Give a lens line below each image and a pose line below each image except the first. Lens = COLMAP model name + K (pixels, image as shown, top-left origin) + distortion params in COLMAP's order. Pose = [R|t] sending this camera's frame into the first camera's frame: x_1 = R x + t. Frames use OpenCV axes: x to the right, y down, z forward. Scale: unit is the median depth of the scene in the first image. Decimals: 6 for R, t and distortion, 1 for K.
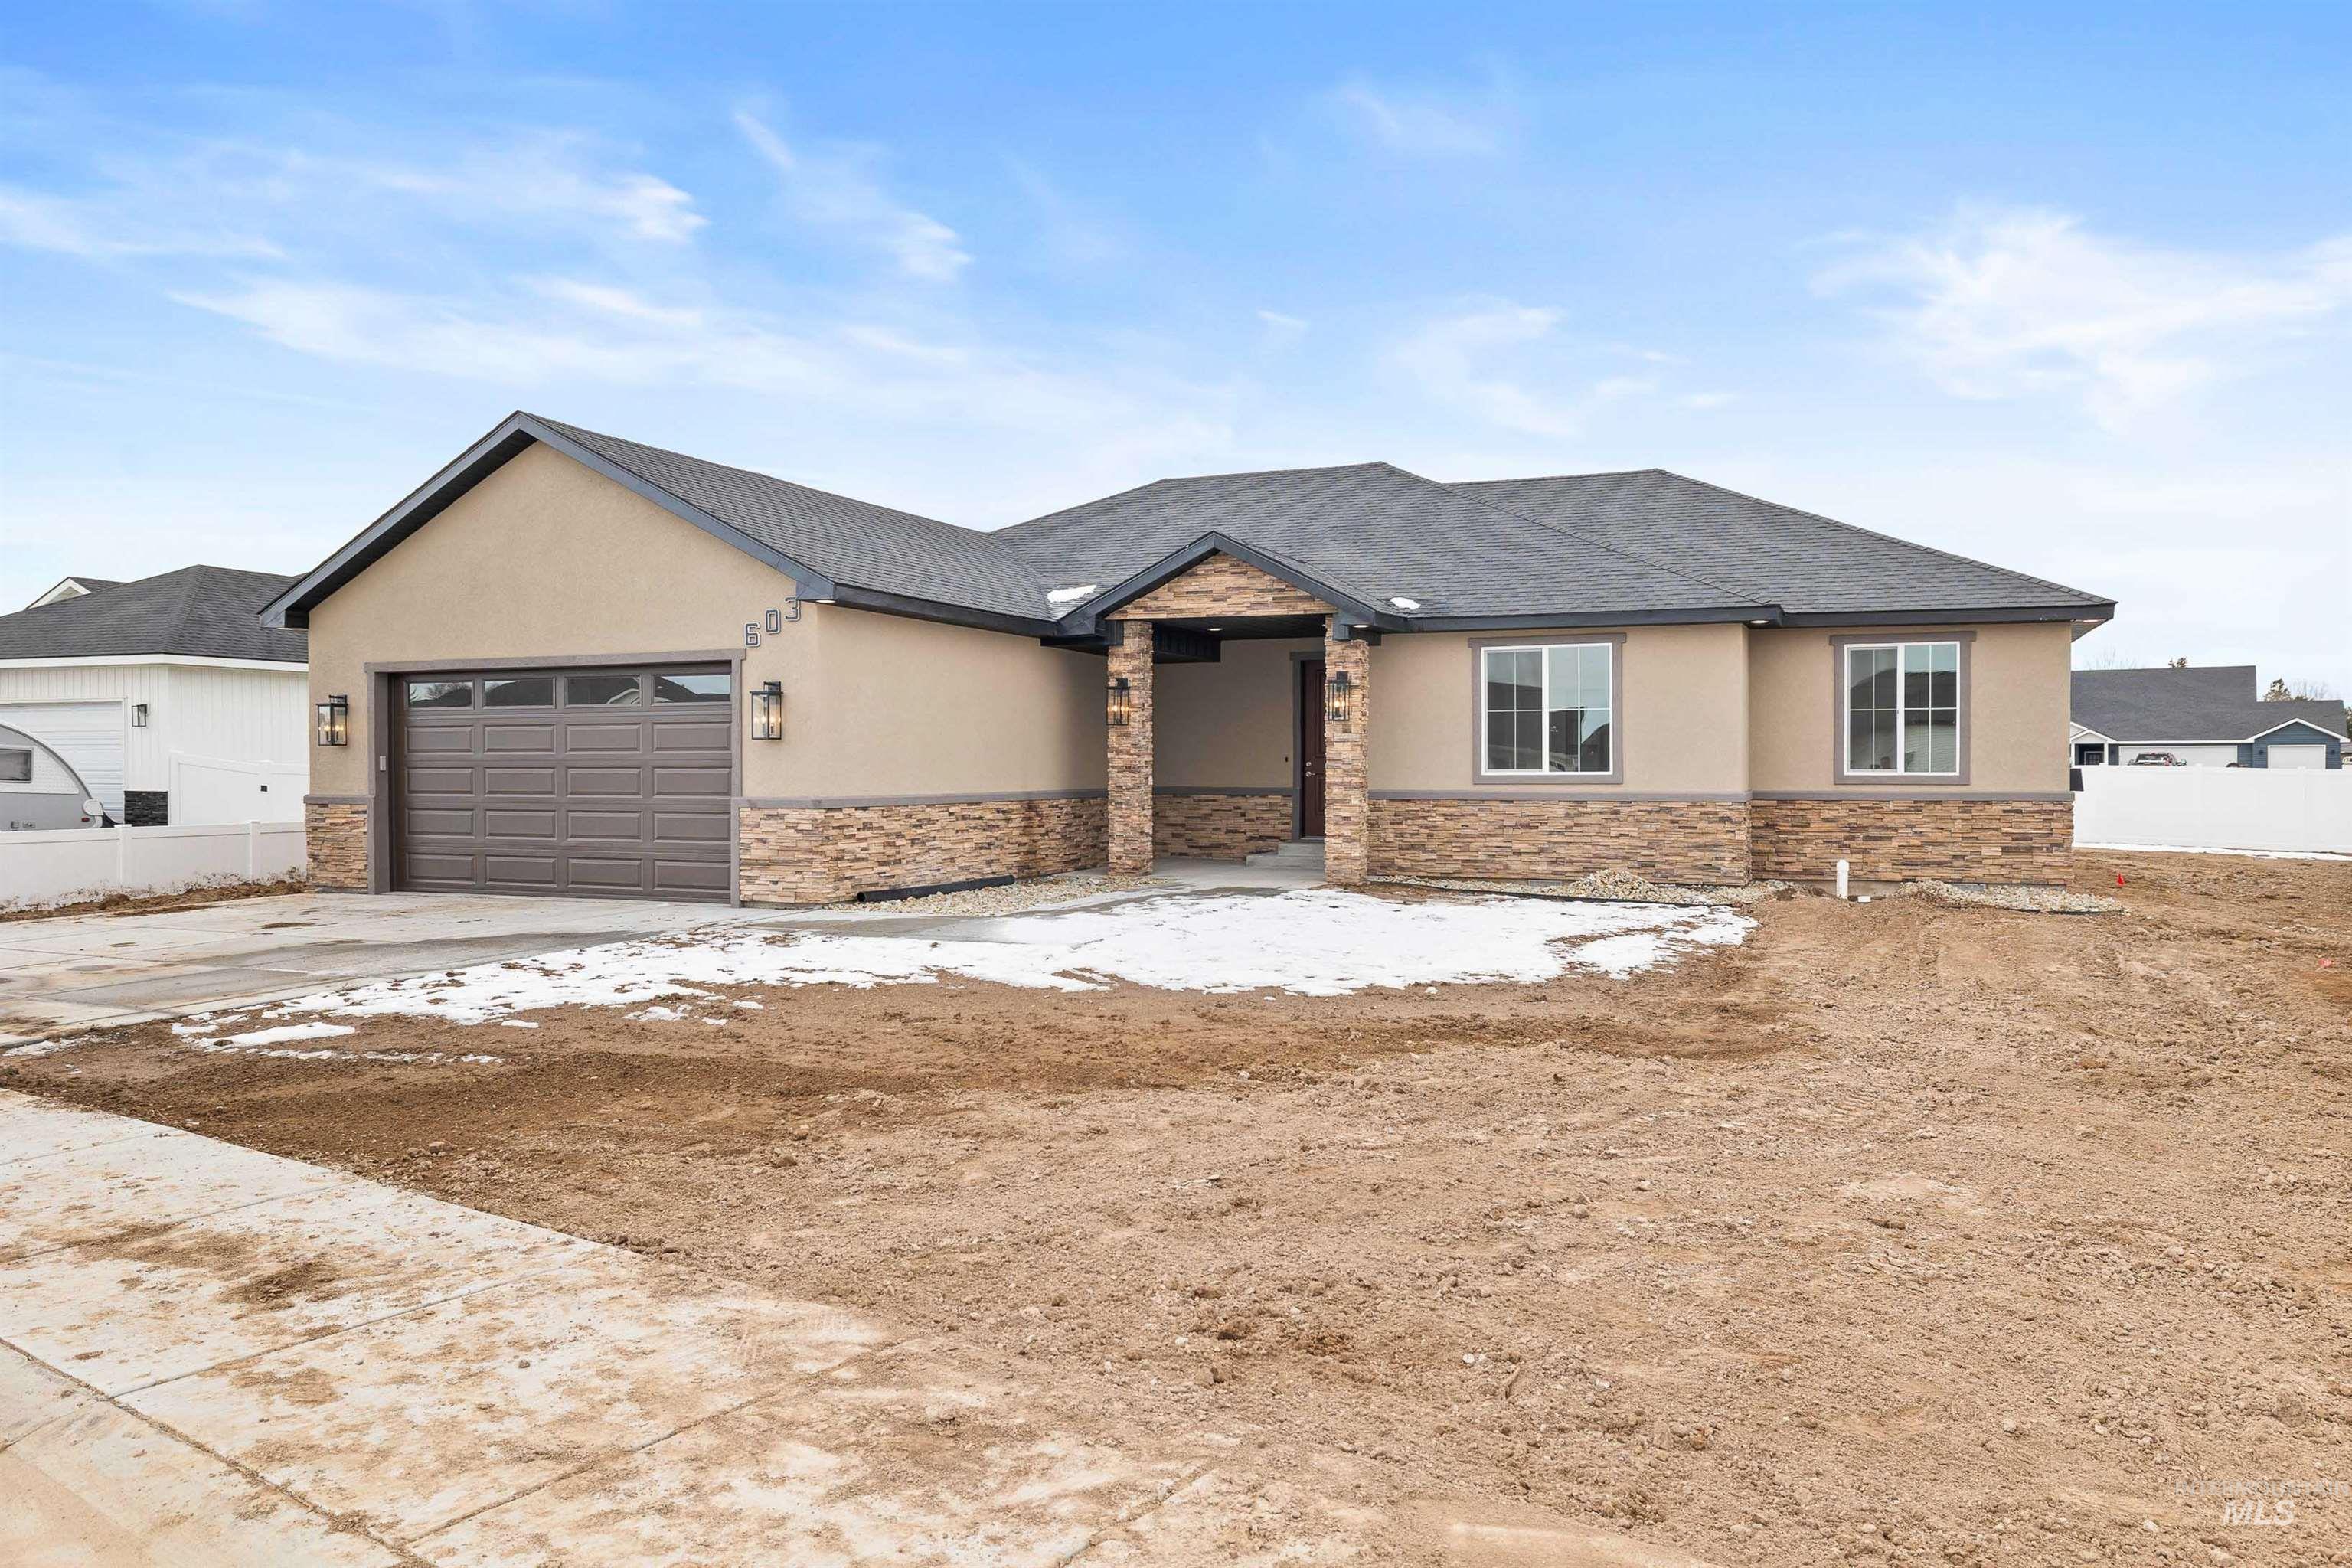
lens RADIAL K [[1635.8, 0, 1177.4], [0, 1635.8, 780.8], [0, 0, 1]] dist [-0.000922, 0.000123]
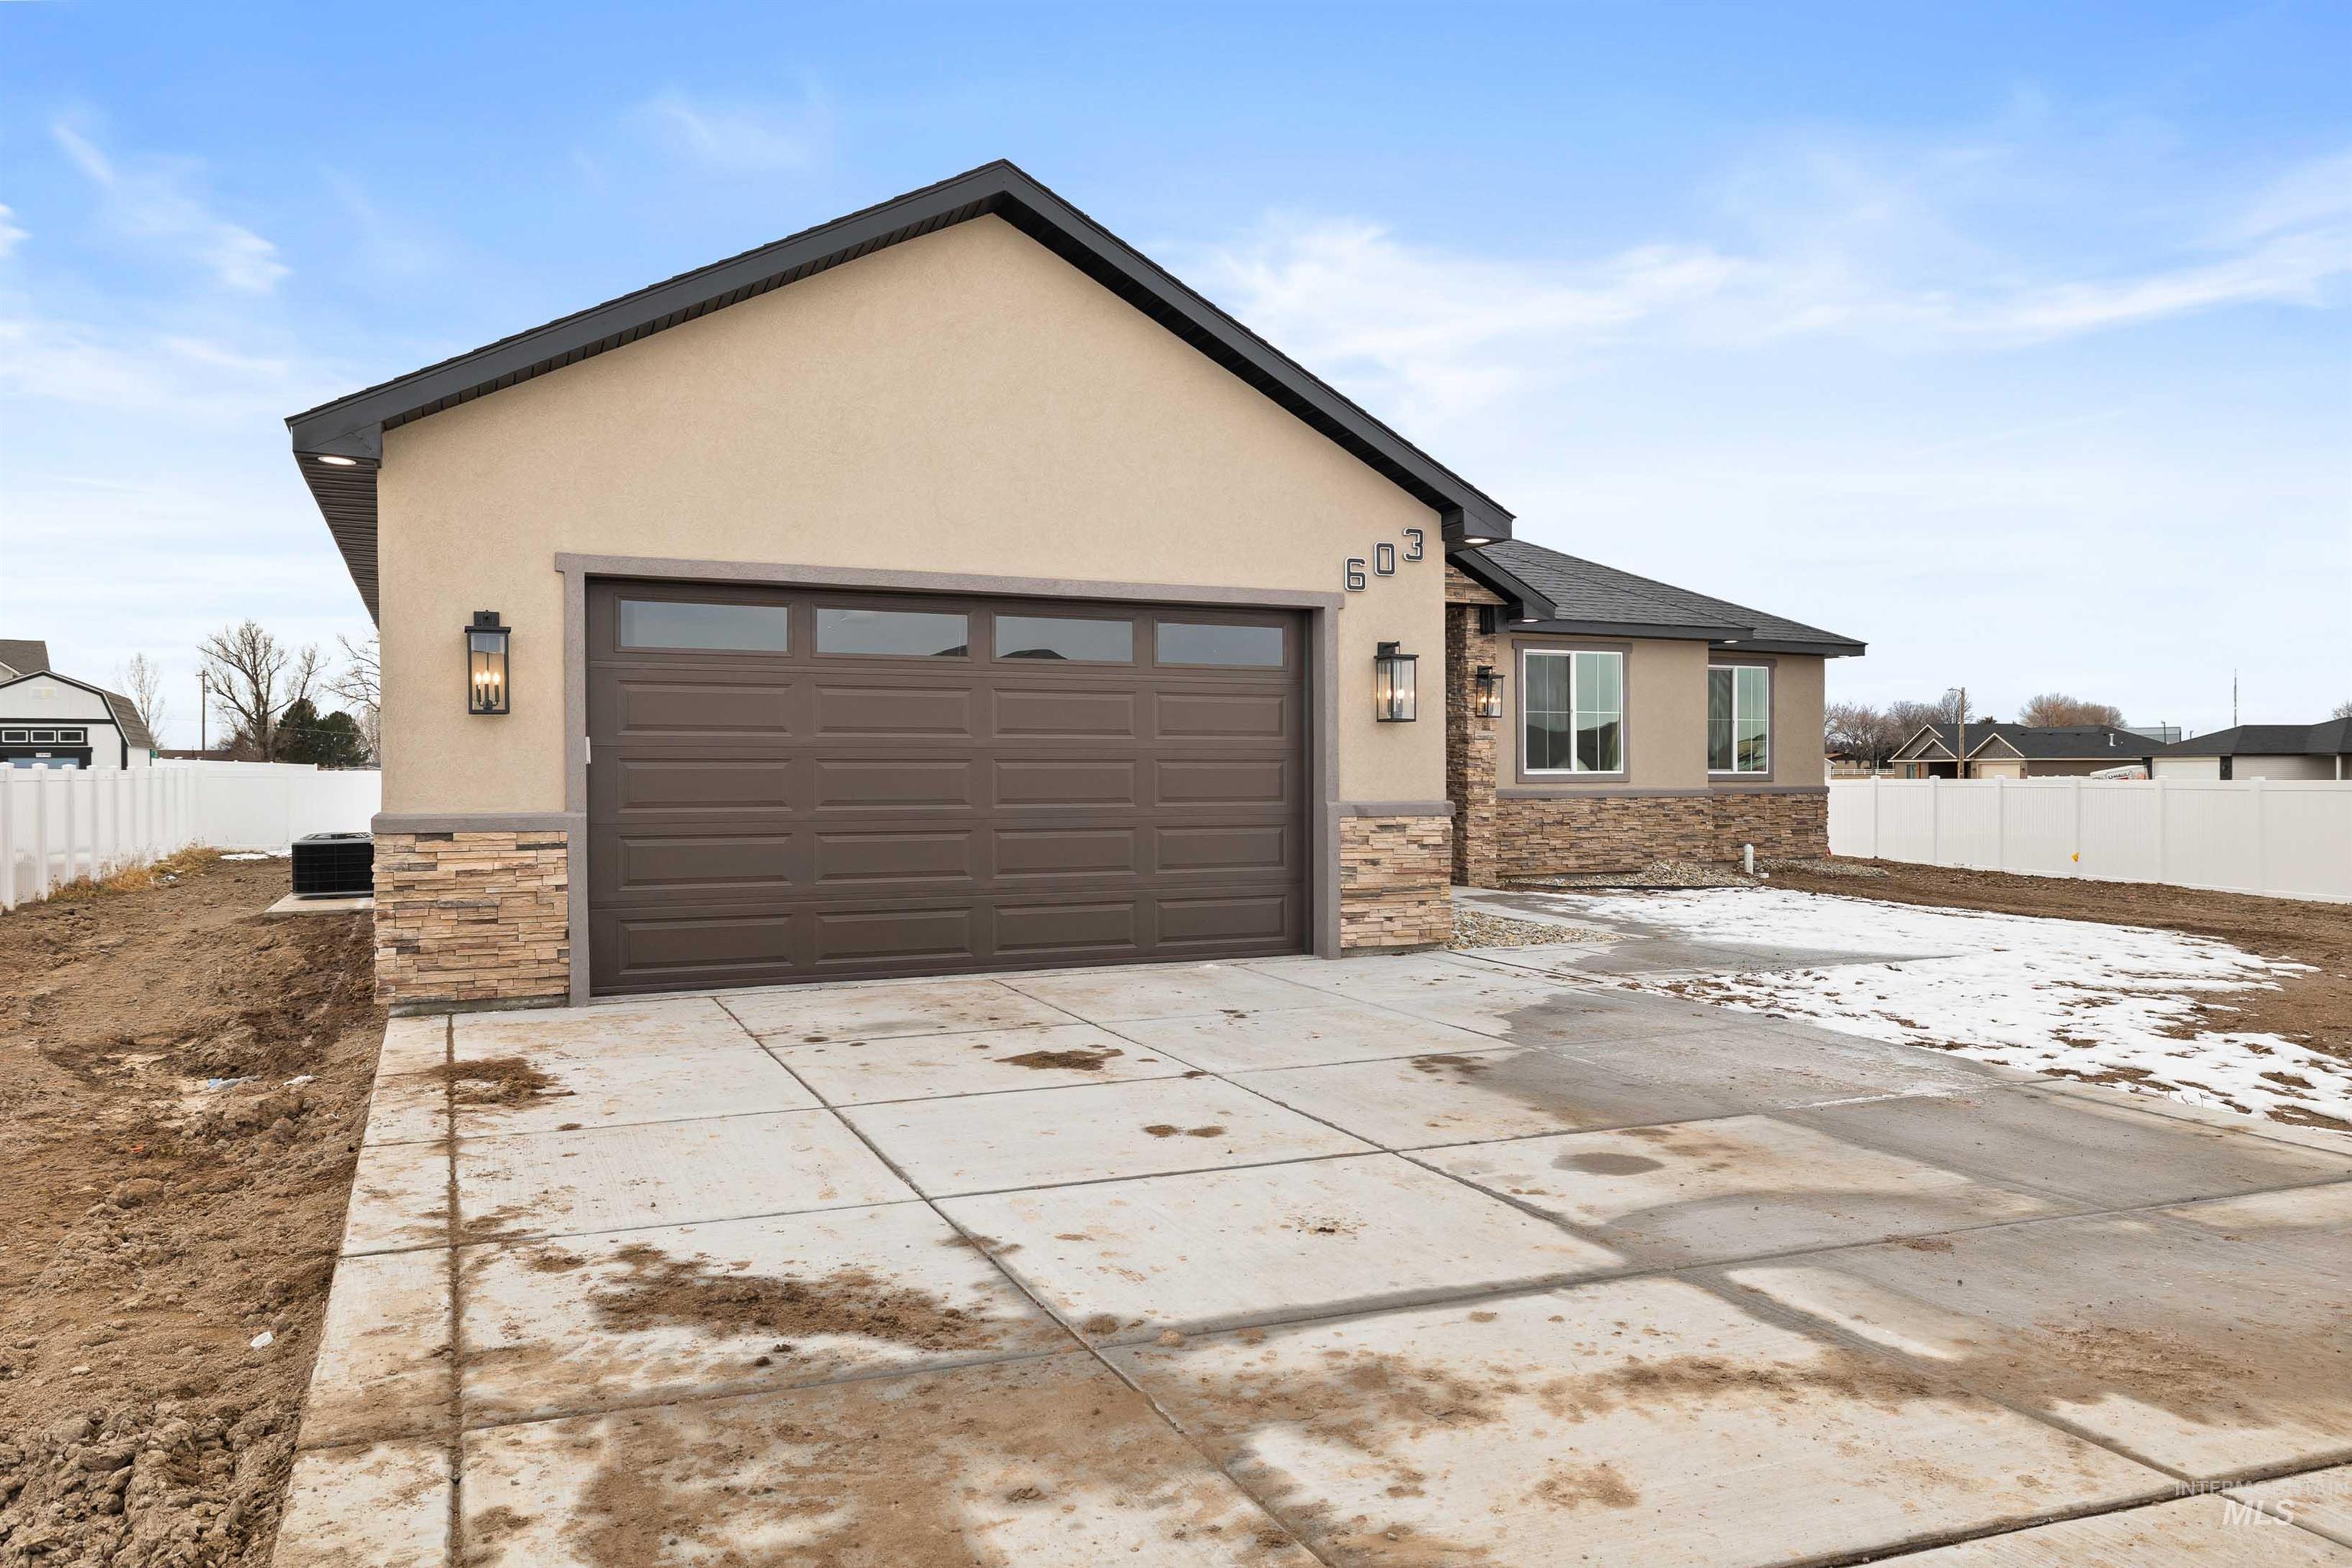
lens RADIAL K [[1583.1, 0, 1175.8], [0, 1583.1, 782.6], [0, 0, 1]] dist [0.000325, -0.000050]
pose [[0.675629, -0.004308, 0.737229, -0.723009], [0.008583, 0.999961, -0.002022, 0.002049], [-0.737192, 0.007693, 0.675639, 0.519247]]
